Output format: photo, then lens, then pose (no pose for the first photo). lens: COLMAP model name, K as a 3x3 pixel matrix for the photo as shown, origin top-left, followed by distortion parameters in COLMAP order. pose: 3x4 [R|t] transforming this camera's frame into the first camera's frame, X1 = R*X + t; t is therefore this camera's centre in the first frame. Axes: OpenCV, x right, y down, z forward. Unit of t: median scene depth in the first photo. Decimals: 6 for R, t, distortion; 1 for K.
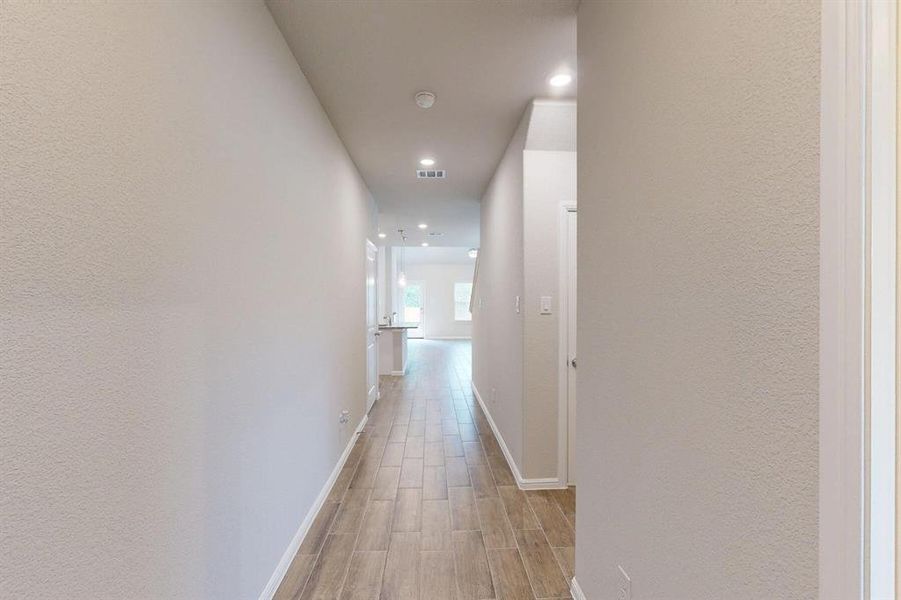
lens RADIAL K [[378.4, 0, 450.5], [0, 378.4, 300.0], [0, 0, 1]] dist [-0.000321, -0.000084]
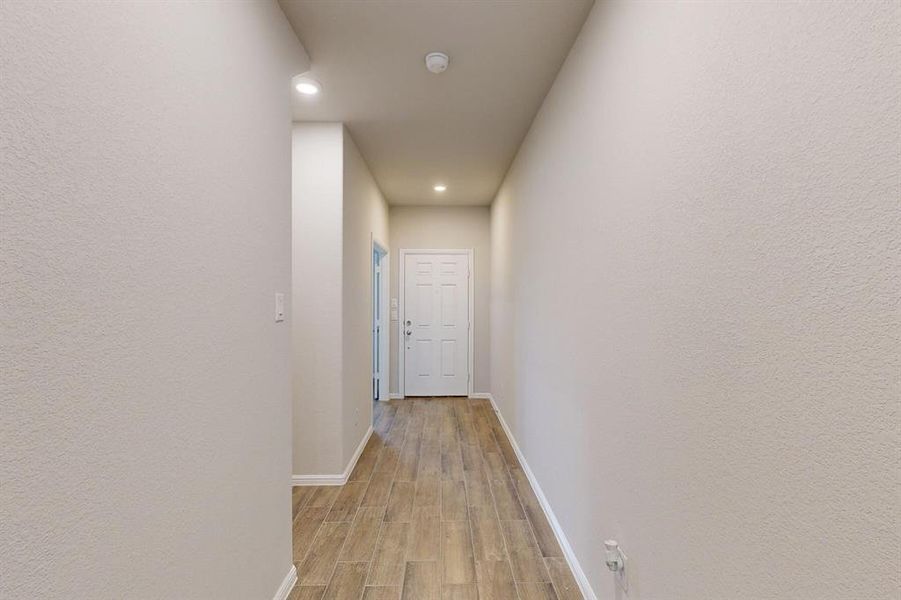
lens RADIAL K [[378.4, 0, 450.5], [0, 378.4, 300.0], [0, 0, 1]] dist [-0.000321, -0.000084]
pose [[-0.999654, -0.005278, 0.025760, -0.124050], [-0.005204, 0.999982, 0.002924, -0.003350], [-0.025775, 0.002789, -0.999664, 1.964972]]
